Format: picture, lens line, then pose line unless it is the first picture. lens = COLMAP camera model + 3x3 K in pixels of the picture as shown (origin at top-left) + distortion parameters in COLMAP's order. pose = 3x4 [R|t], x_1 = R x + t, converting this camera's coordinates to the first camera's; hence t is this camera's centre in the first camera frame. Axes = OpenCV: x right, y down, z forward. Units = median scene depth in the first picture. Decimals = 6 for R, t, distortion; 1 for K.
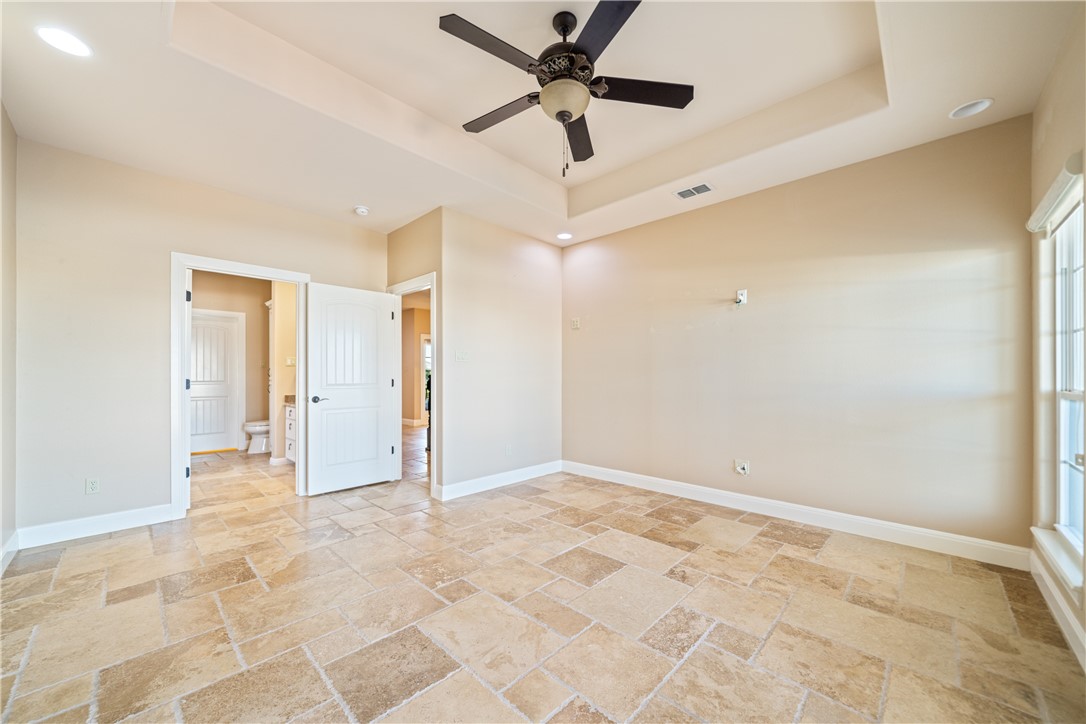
lens RADIAL K [[416.5, 0, 561.2], [0, 416.5, 373.9], [0, 0, 1]] dist [-0.000635, -0.000272]
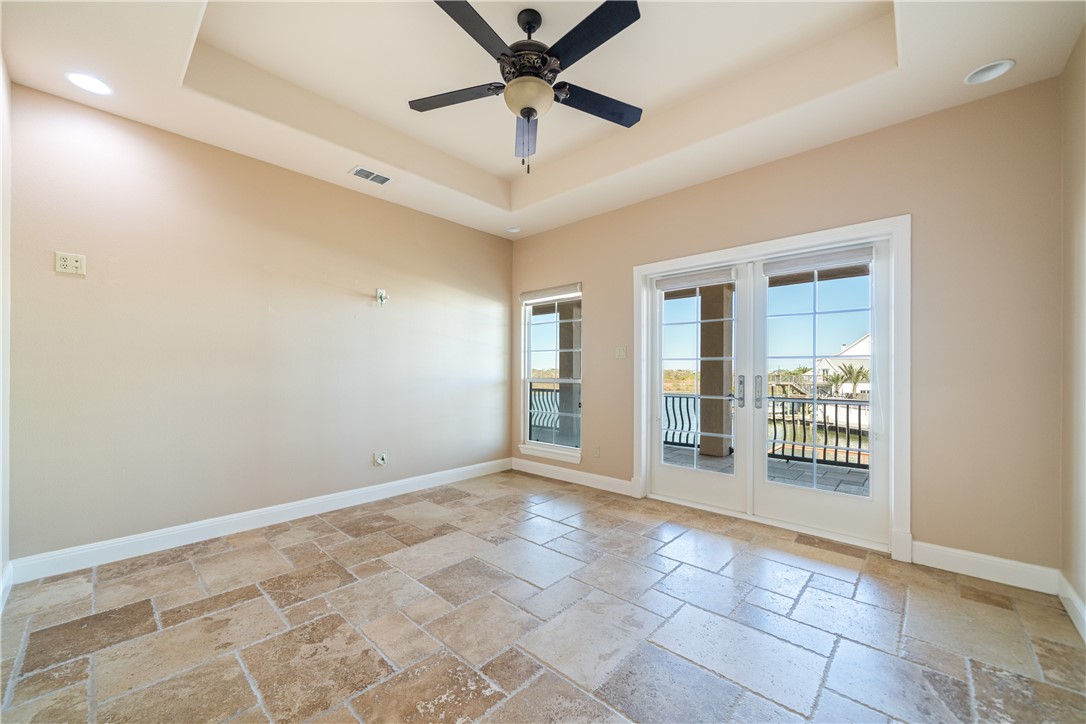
lens RADIAL K [[416.5, 0, 544.2], [0, 416.5, 369.3], [0, 0, 1]] dist [-0.000635, -0.000272]
pose [[-0.014392, 0.003812, 0.999889, -0.685686], [-0.008080, 0.999960, -0.003928, 0.000630], [-0.999864, -0.008136, -0.014360, 0.670813]]
